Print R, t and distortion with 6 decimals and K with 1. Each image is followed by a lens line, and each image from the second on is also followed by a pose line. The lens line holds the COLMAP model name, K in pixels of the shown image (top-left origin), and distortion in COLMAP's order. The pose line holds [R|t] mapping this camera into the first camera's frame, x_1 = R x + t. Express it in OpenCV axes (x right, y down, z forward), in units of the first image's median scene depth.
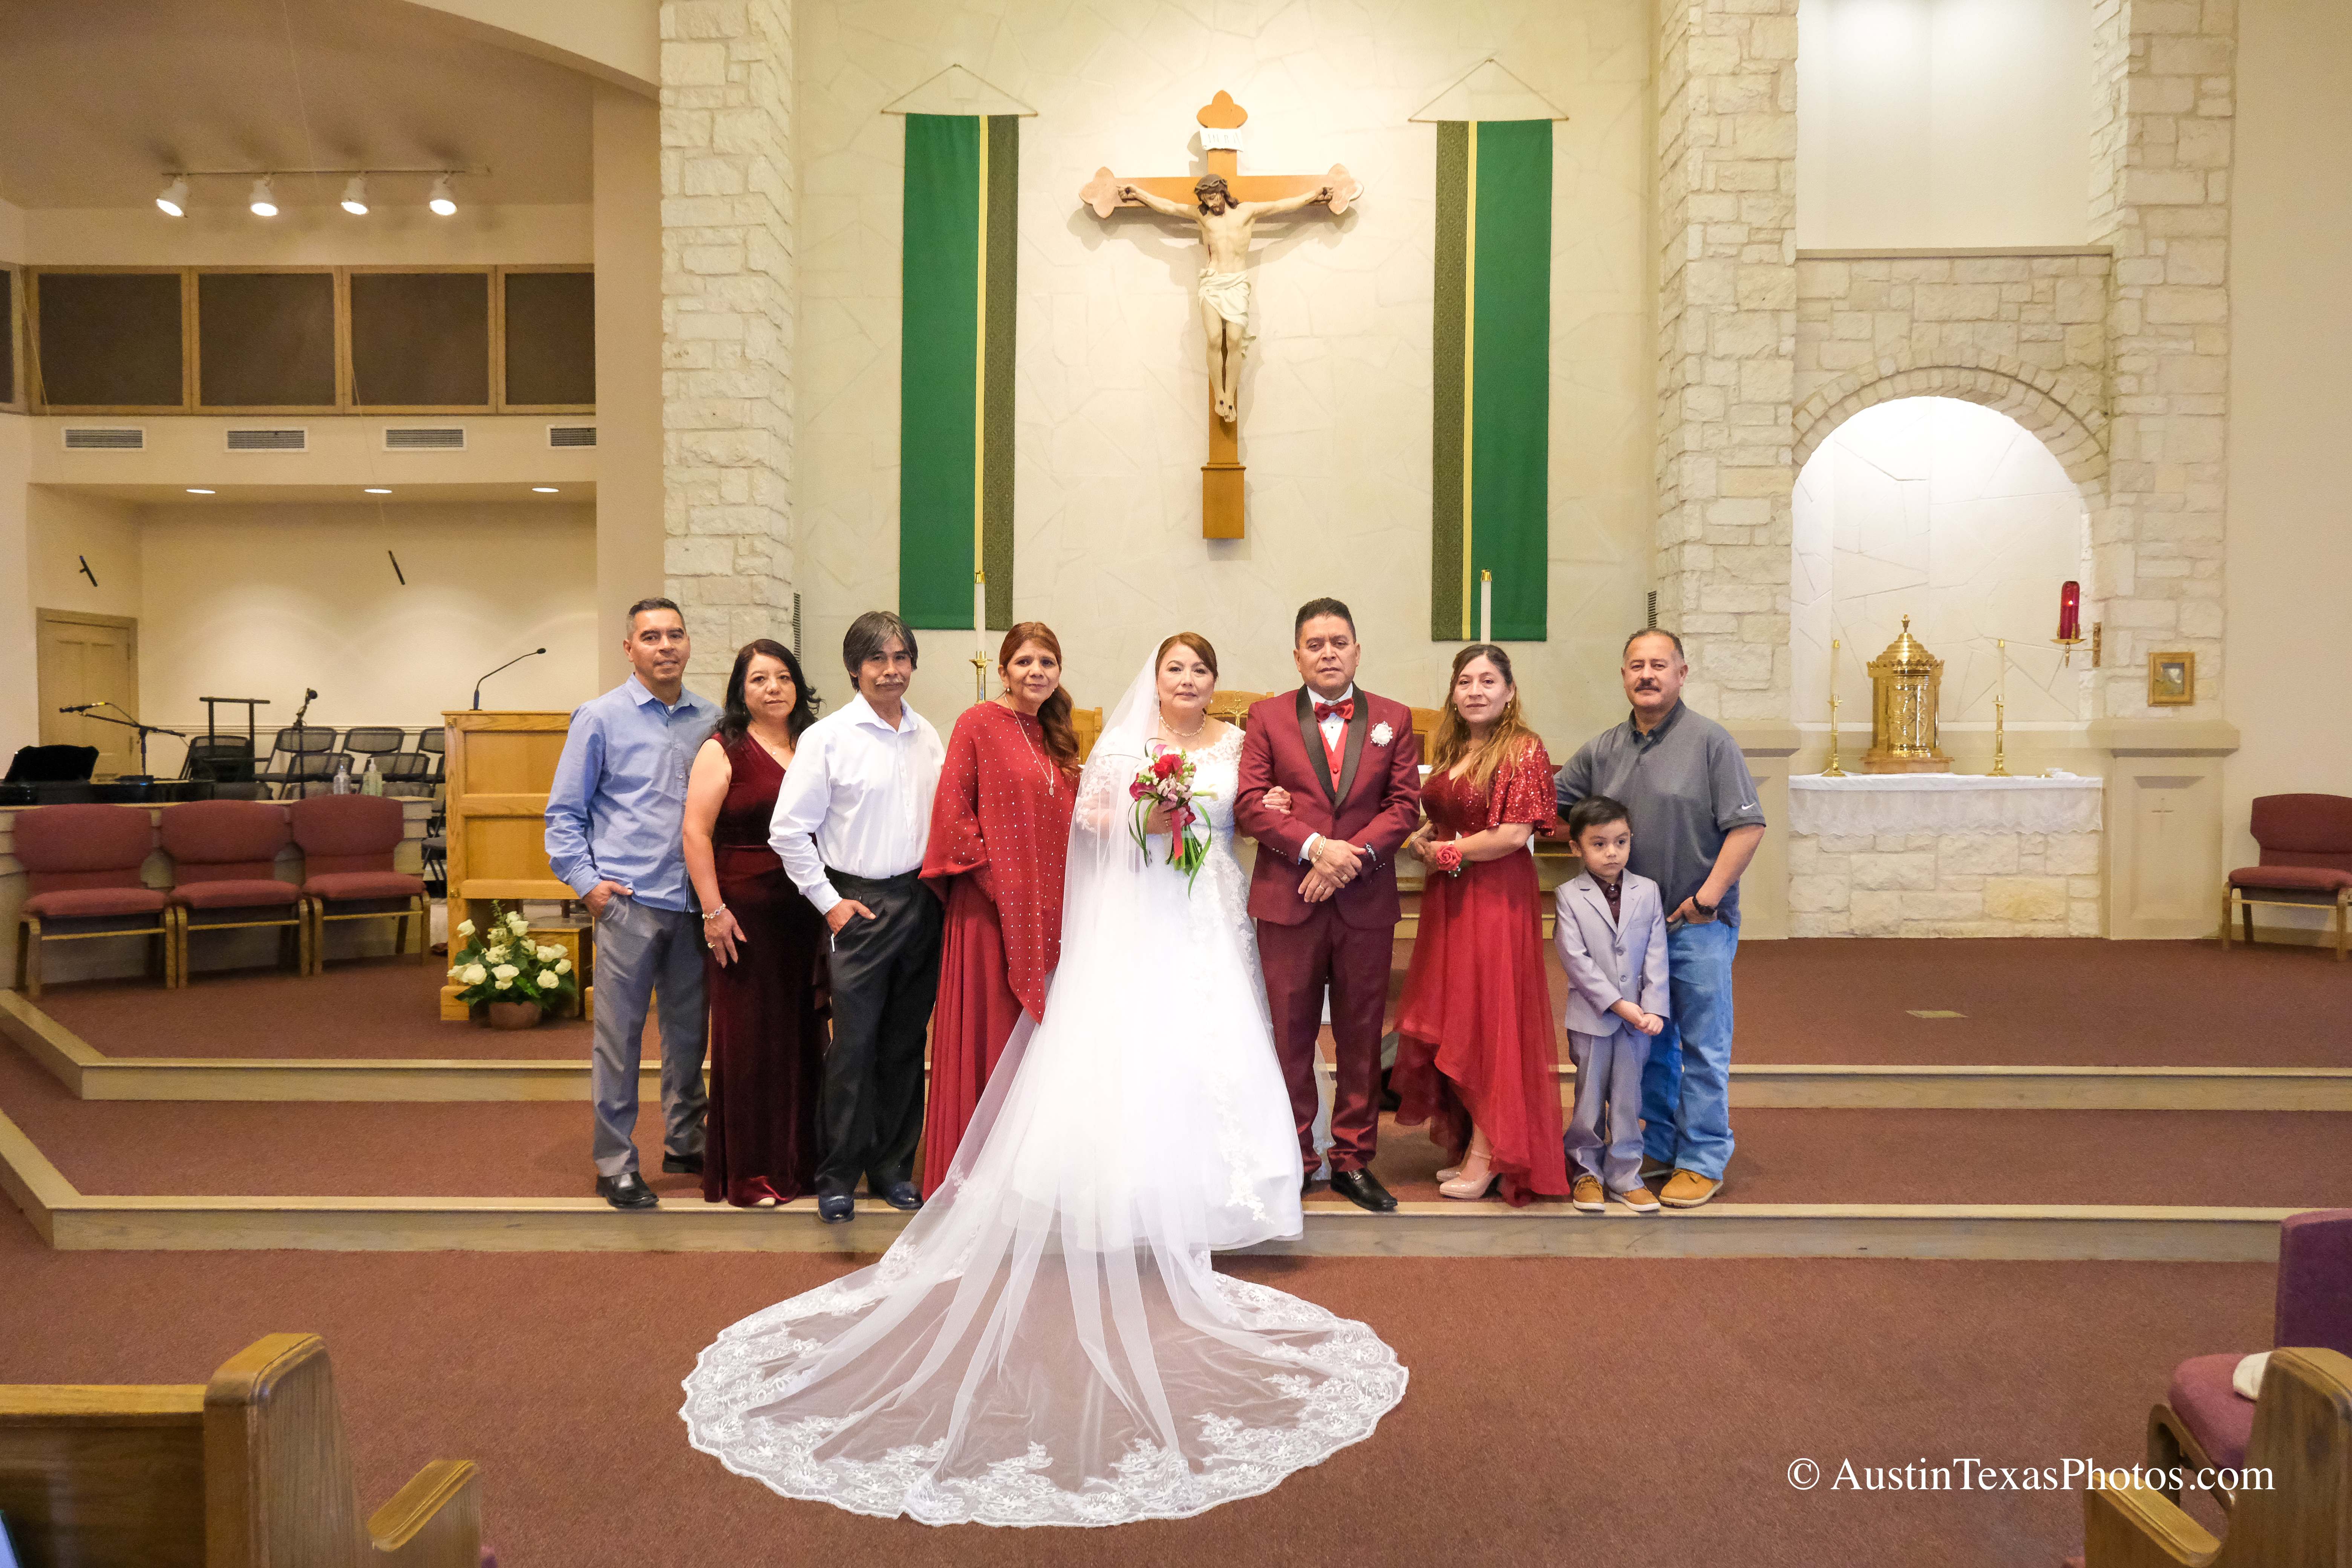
lens RADIAL K [[1404.8, 0, 1194.2], [0, 1404.8, 759.3], [0, 0, 1]] dist [-0.019537, 0.003455]
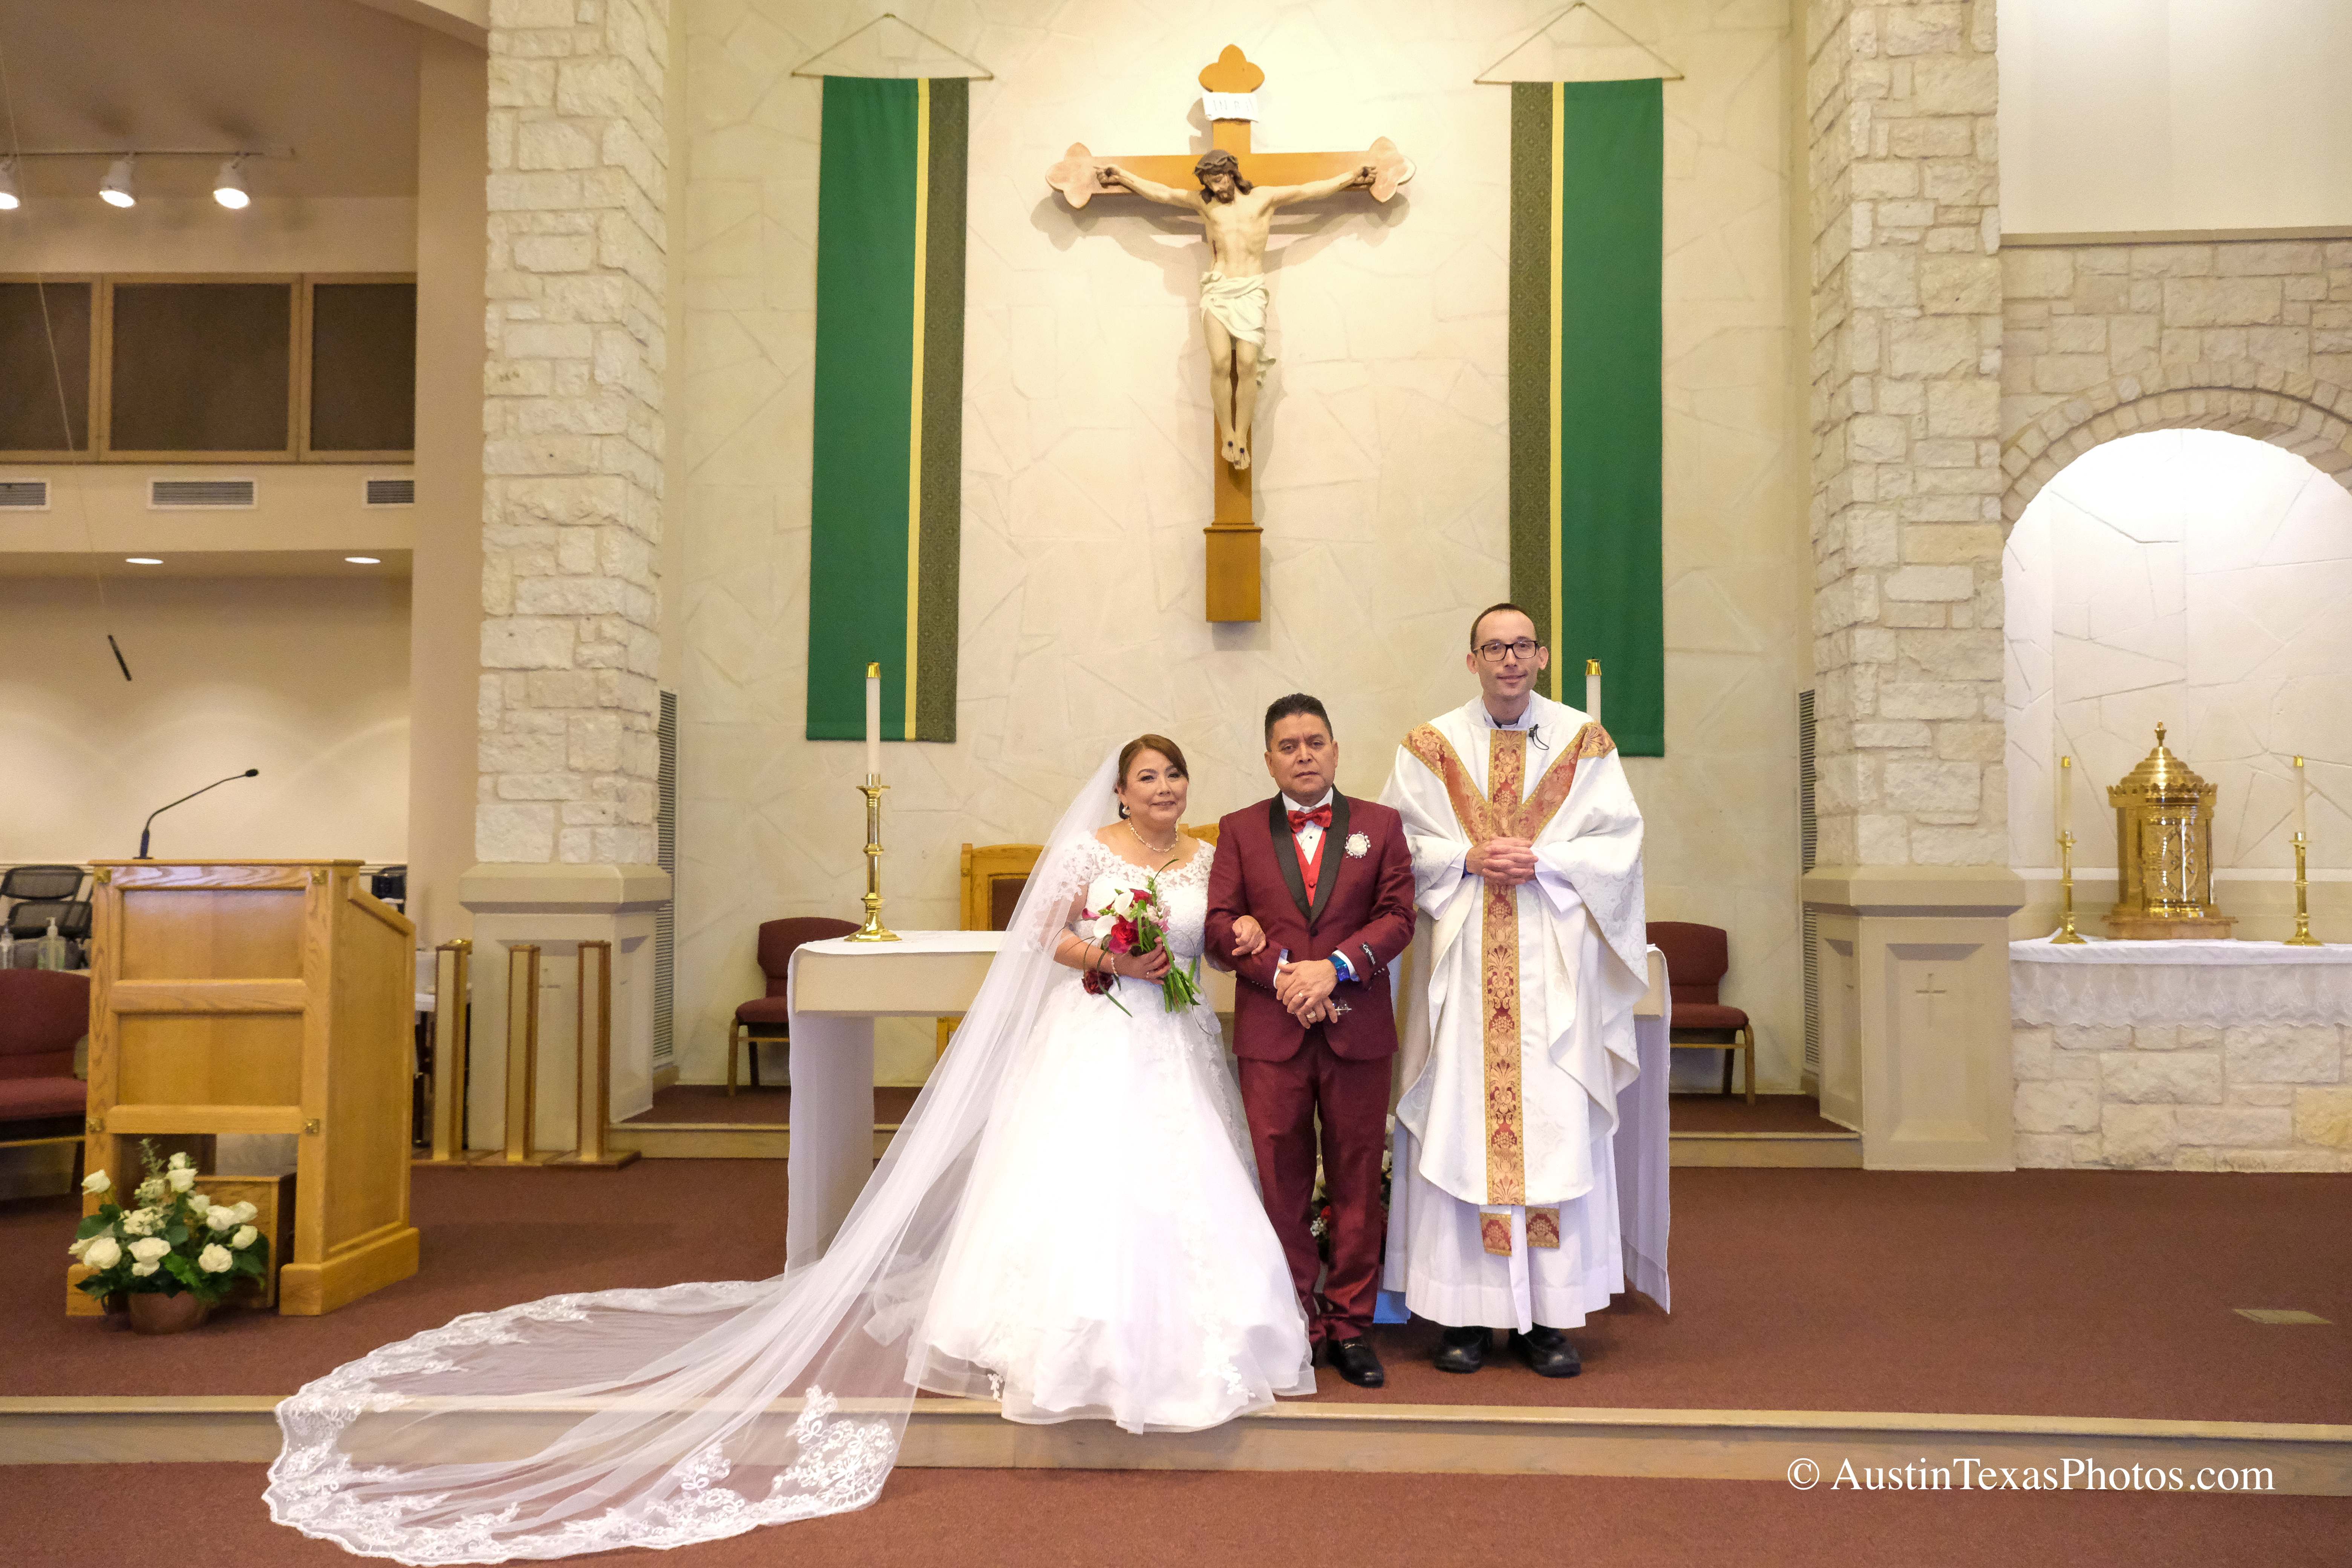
lens RADIAL K [[1757.3, 0, 1180.9], [0, 1757.3, 758.5], [0, 0, 1]] dist [0.004832, -0.002877]
pose [[0.999877, 0.001313, -0.015651, 0.009070], [-0.002579, 0.996700, -0.081138, -0.008538], [0.015493, 0.081168, 0.996580, 0.075683]]
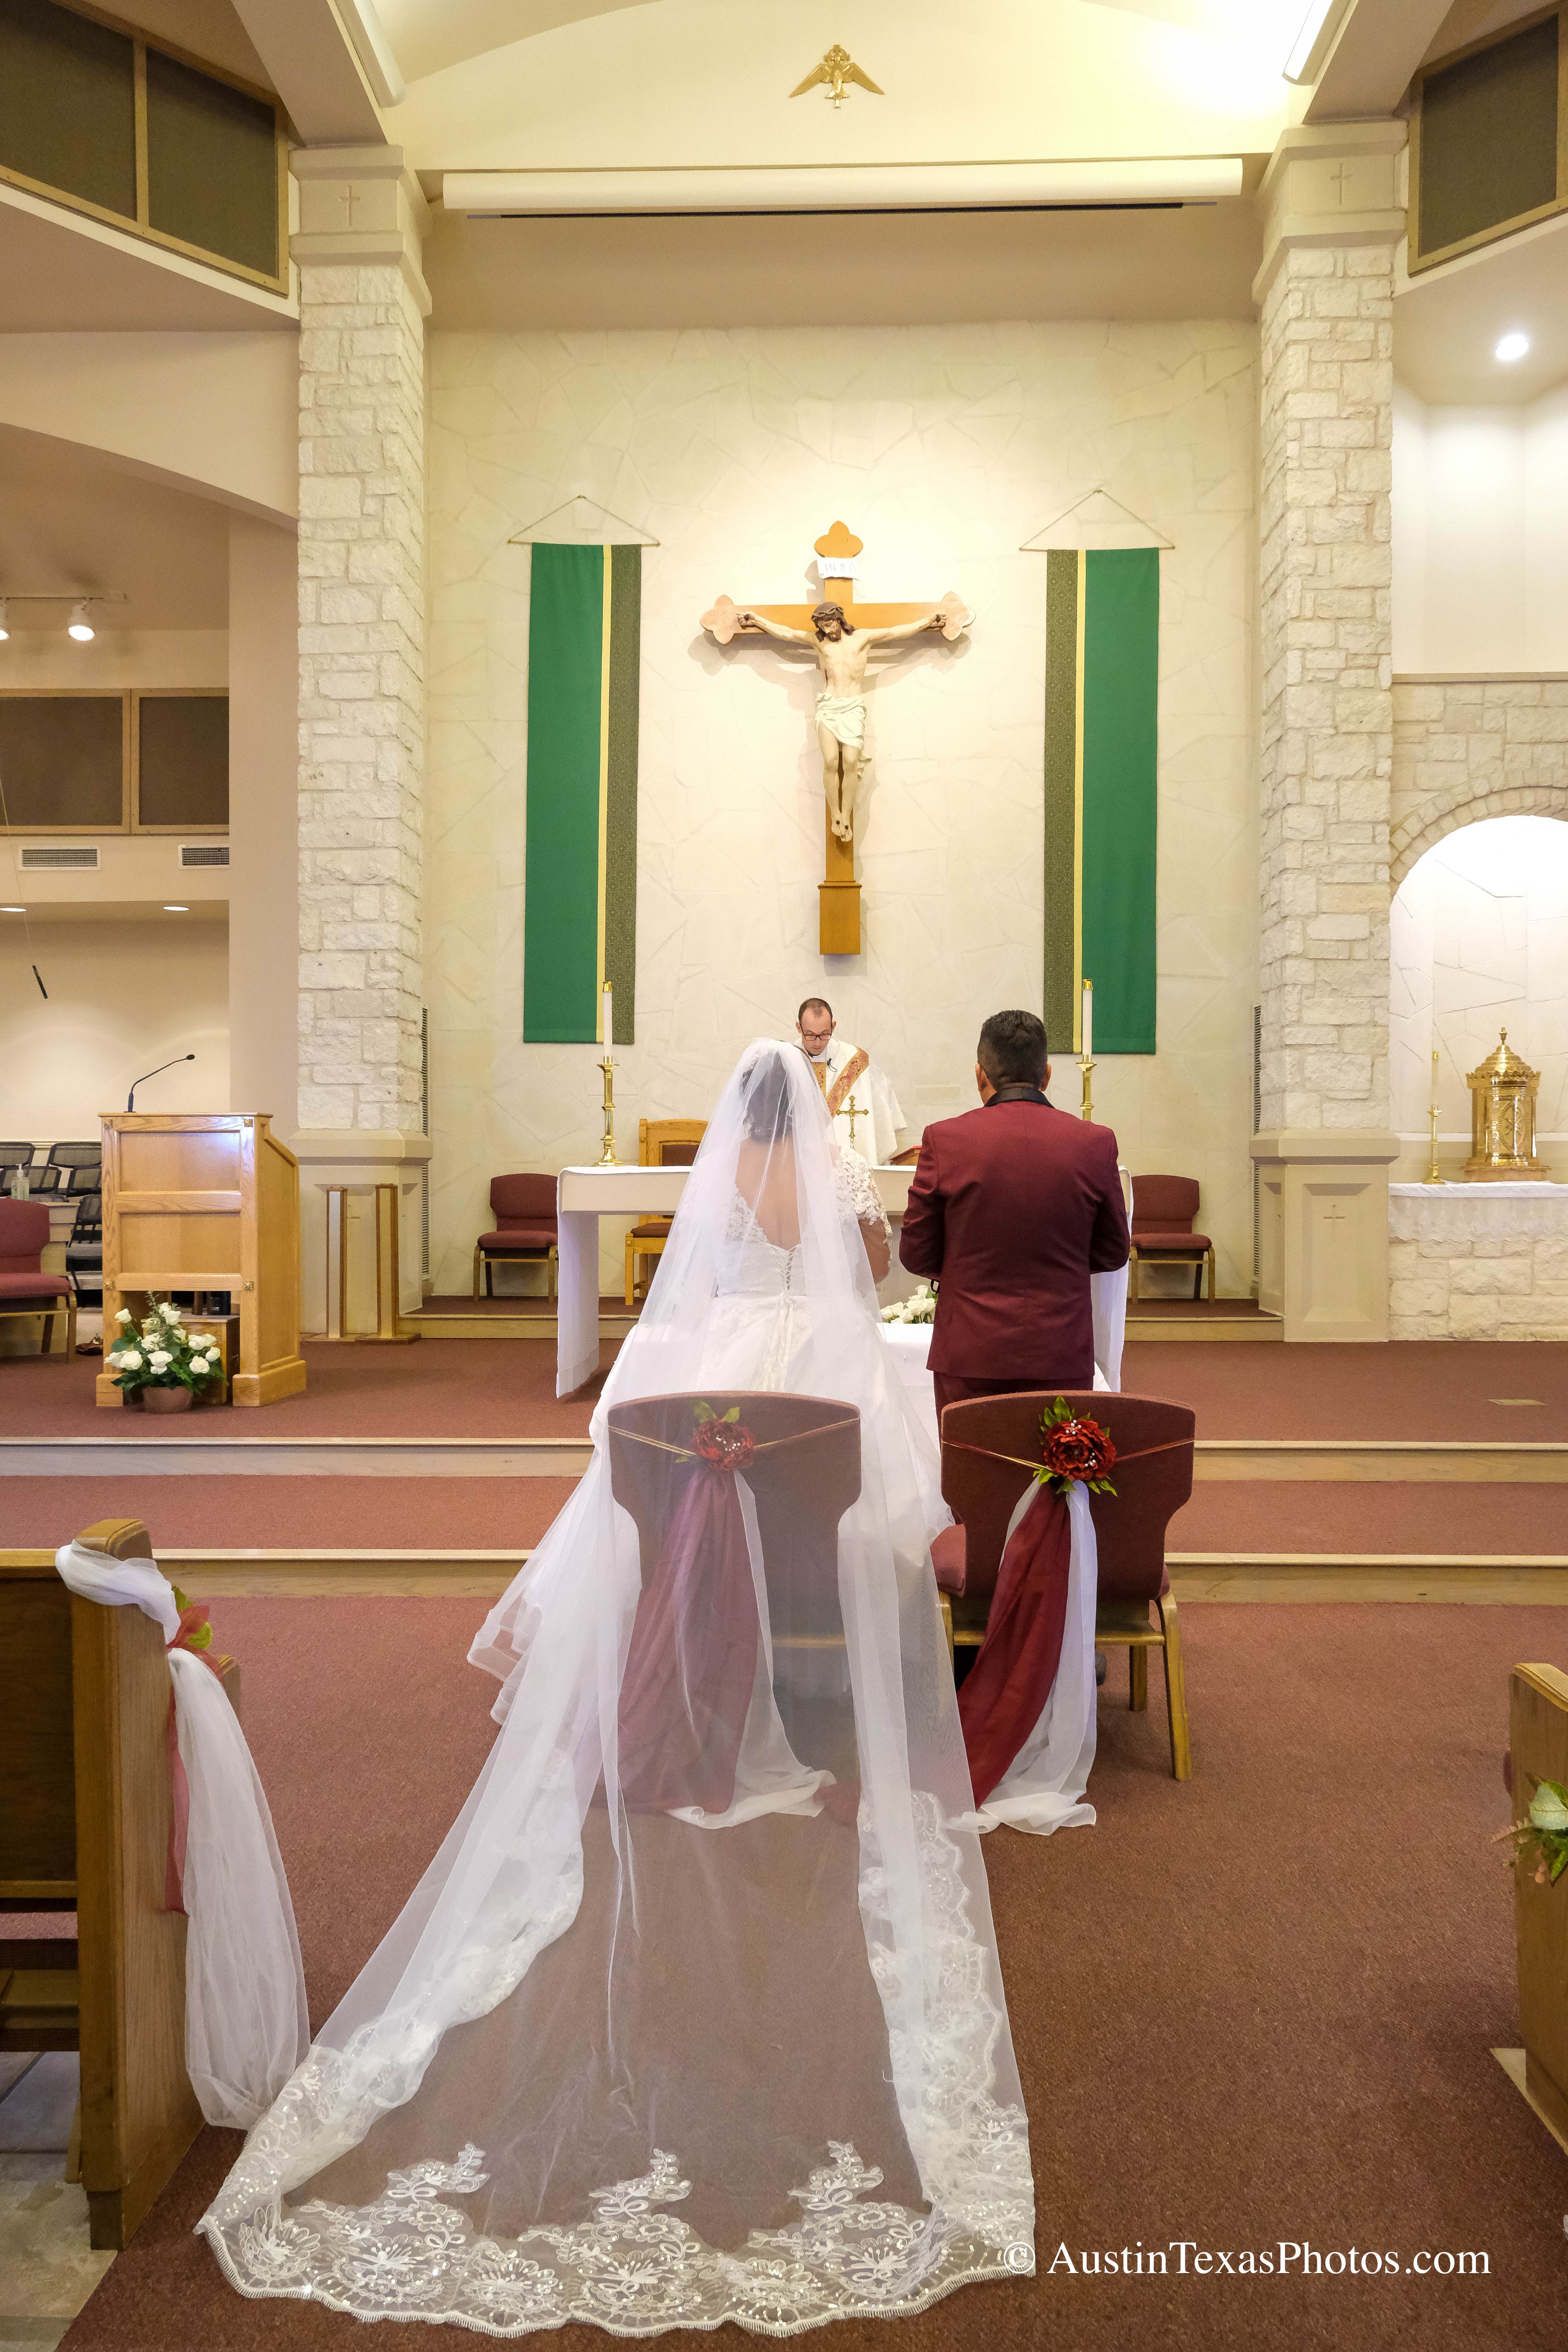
lens RADIAL K [[1404.8, 0, 807.3], [0, 1404.8, 1164.3], [0, 0, 1]] dist [-0.019537, 0.003455]
pose [[0.999995, 0.000069, -0.003315, 0.000720], [-0.000103, 0.999947, -0.010289, 0.008528], [0.003314, 0.010289, 0.999942, -0.031628]]
